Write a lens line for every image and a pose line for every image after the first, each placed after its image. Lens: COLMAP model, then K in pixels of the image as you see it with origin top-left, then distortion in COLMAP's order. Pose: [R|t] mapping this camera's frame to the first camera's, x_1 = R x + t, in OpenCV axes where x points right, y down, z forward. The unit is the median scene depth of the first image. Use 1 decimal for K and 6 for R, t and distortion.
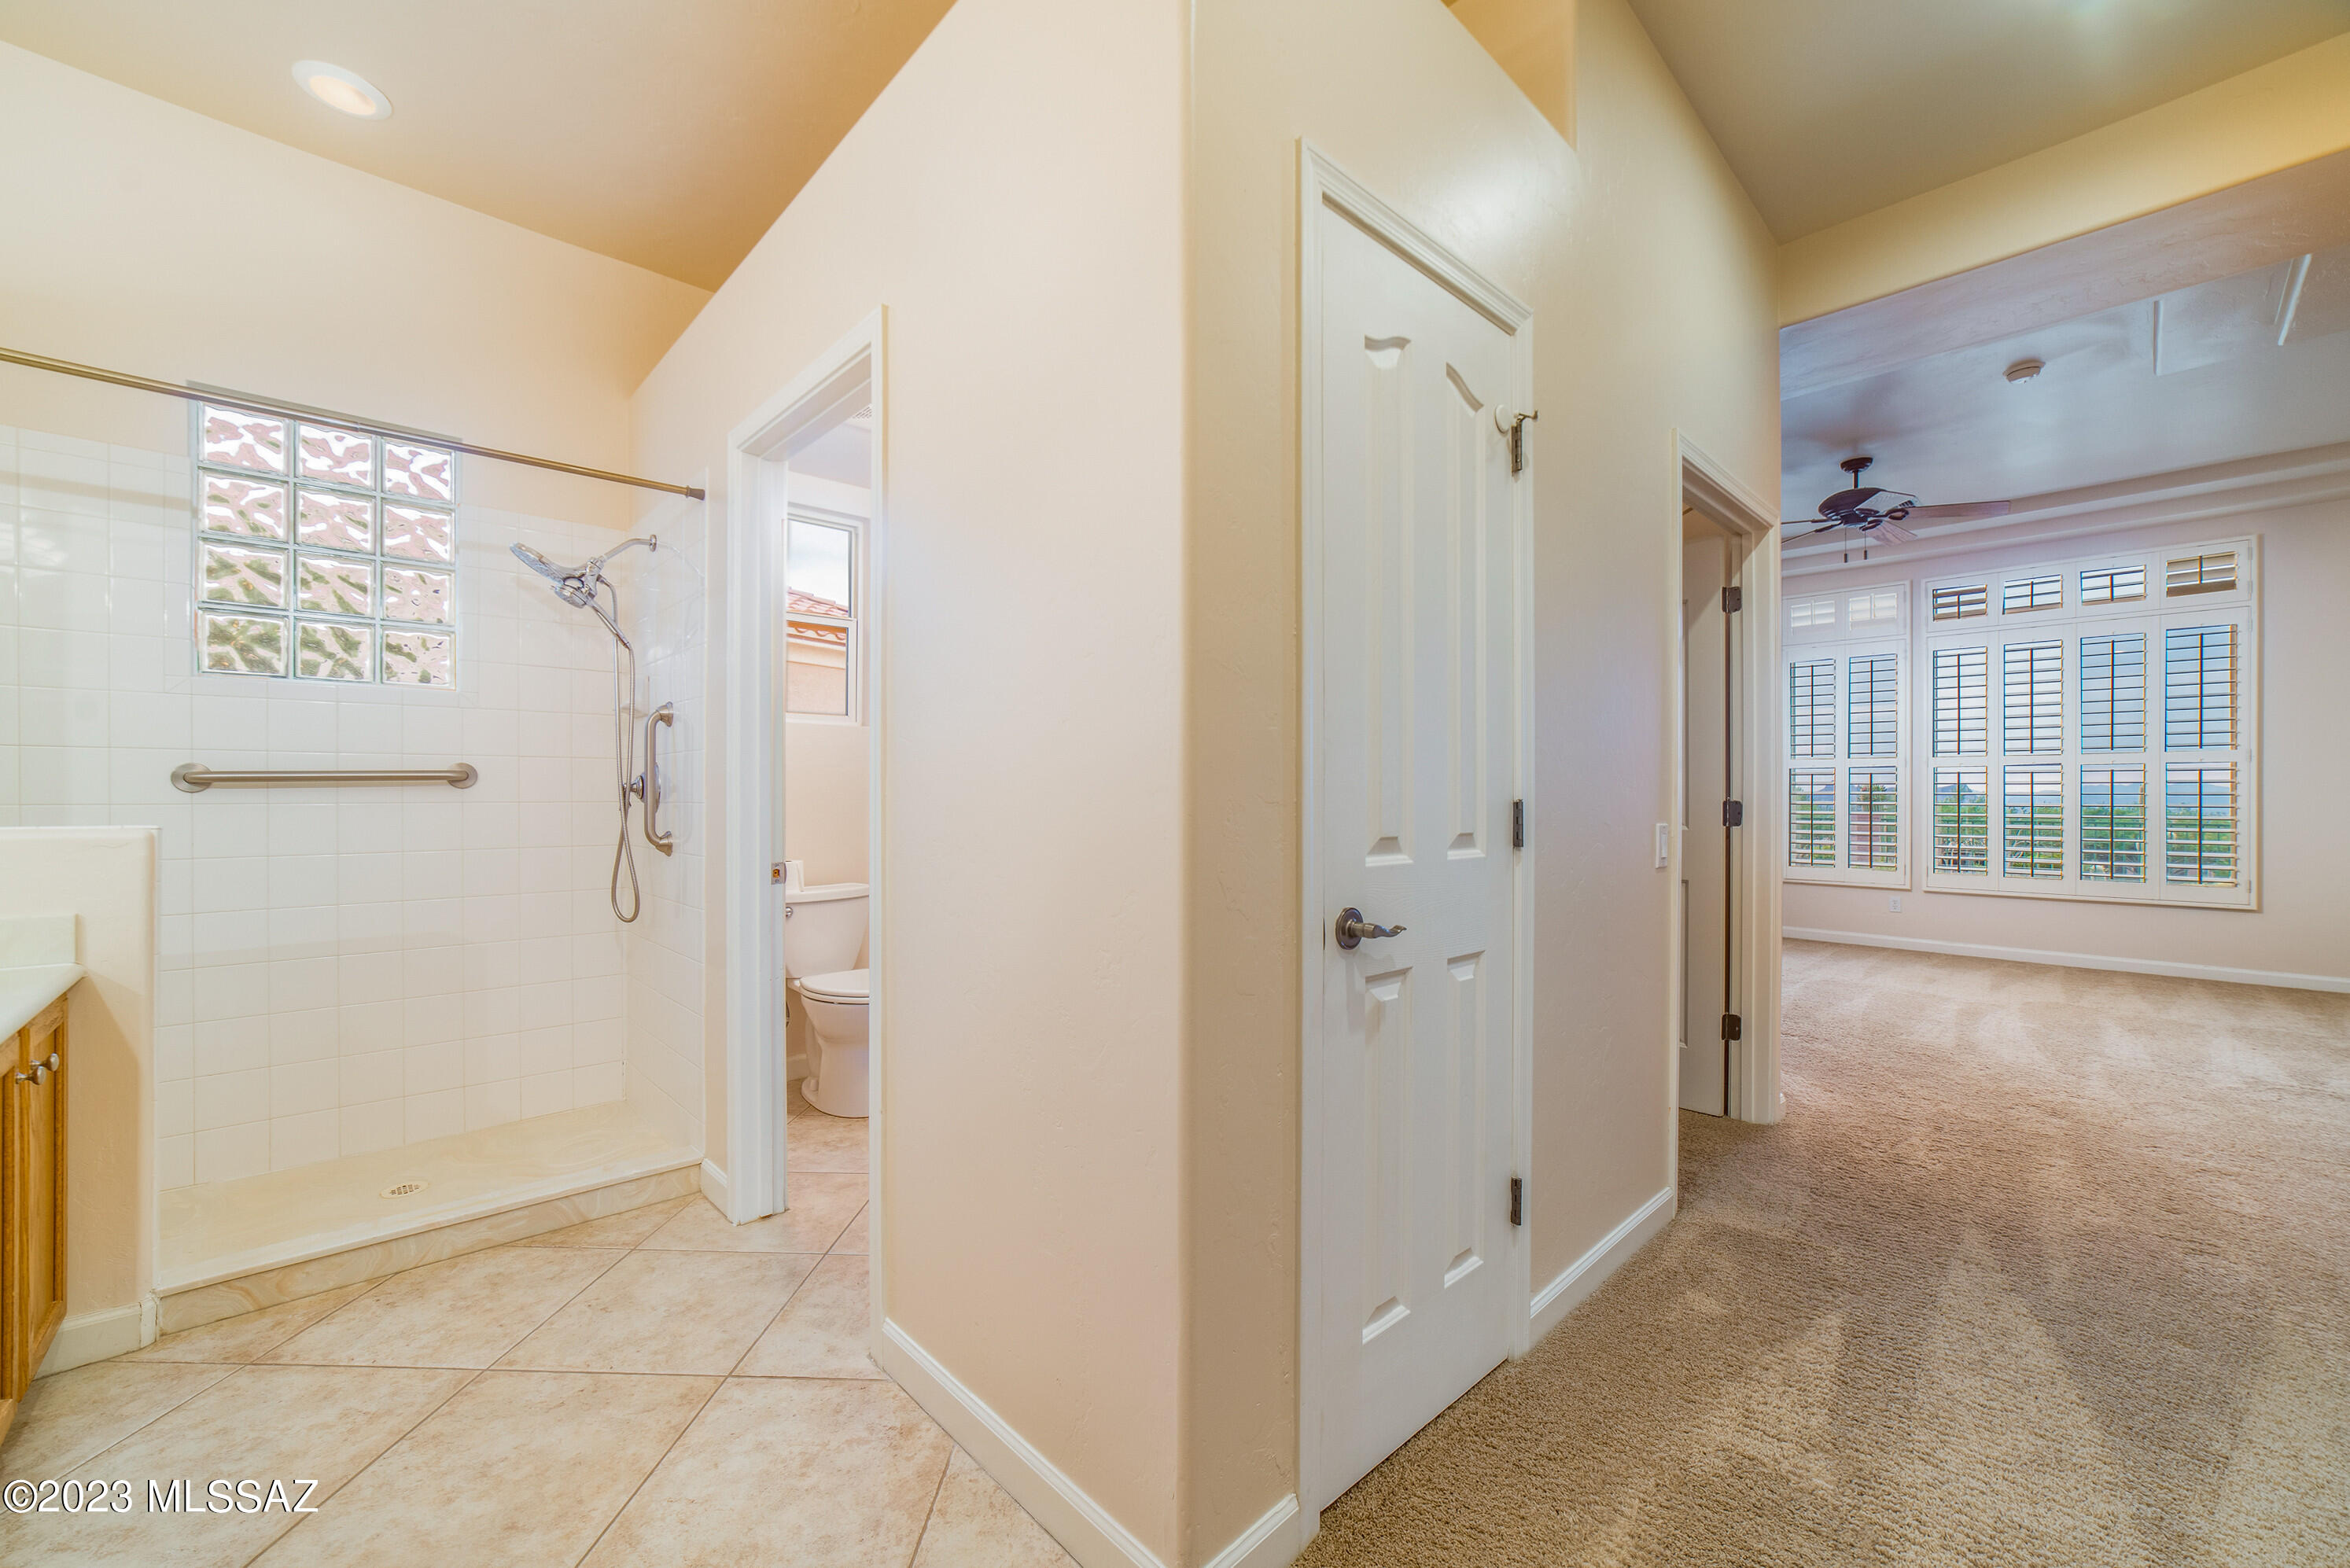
lens RADIAL K [[918.6, 0, 1175.0], [0, 918.6, 784.0], [0, 0, 1]] dist [-0.000004, 0.000005]
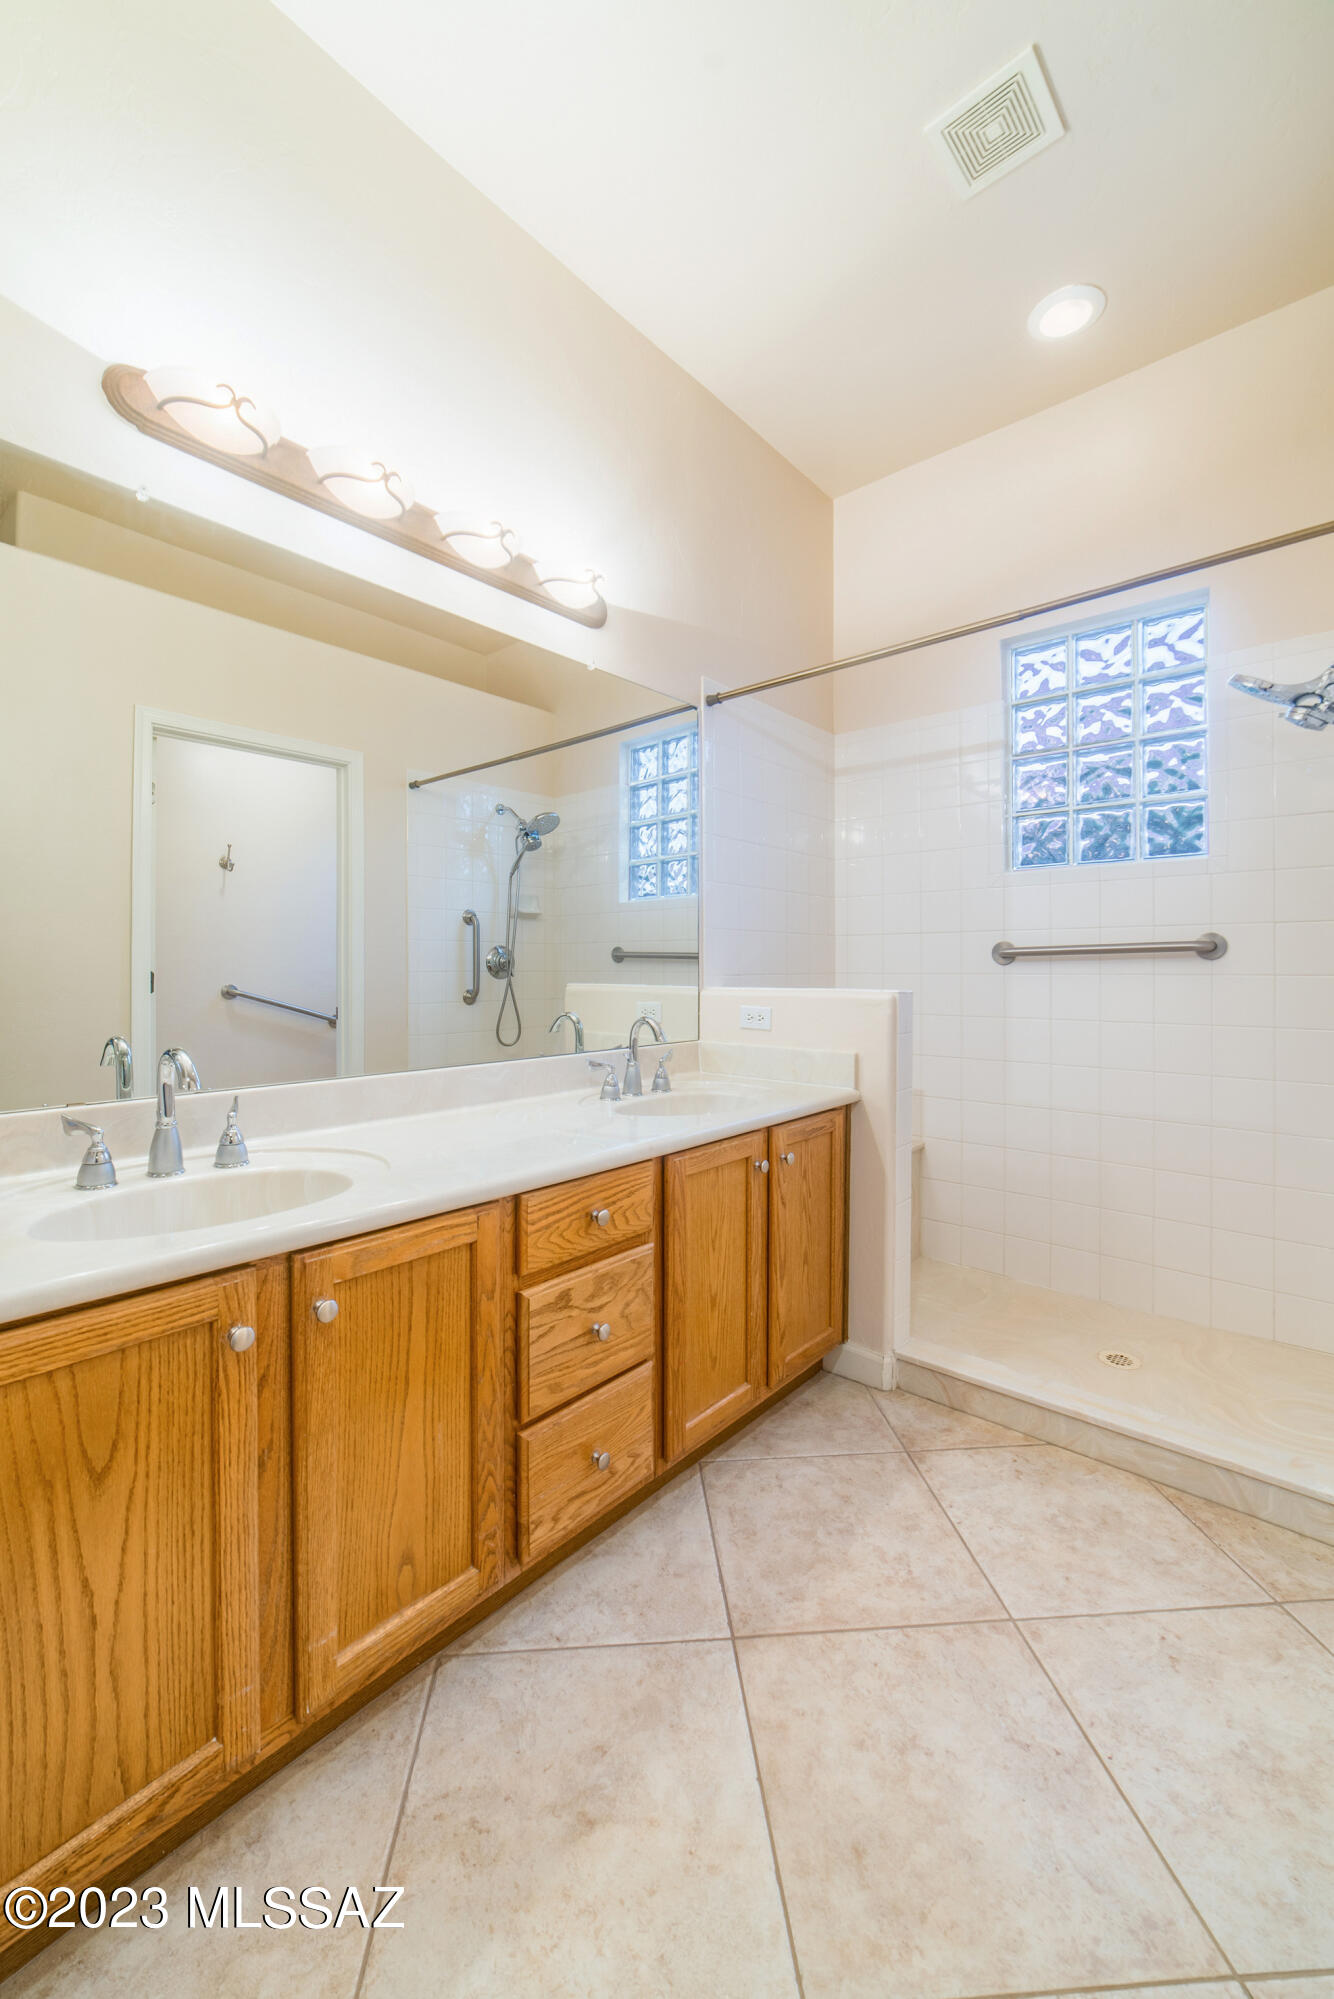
lens RADIAL K [[798.7, 0, 664.5], [0, 798.7, 970.6], [0, 0, 1]] dist [-0.016666, 0.005339]
pose [[0.085146, 0.002081, -0.996366, -0.023217], [0.011935, 0.999924, 0.003109, 0.009133], [0.996297, -0.012156, 0.085114, 0.518432]]
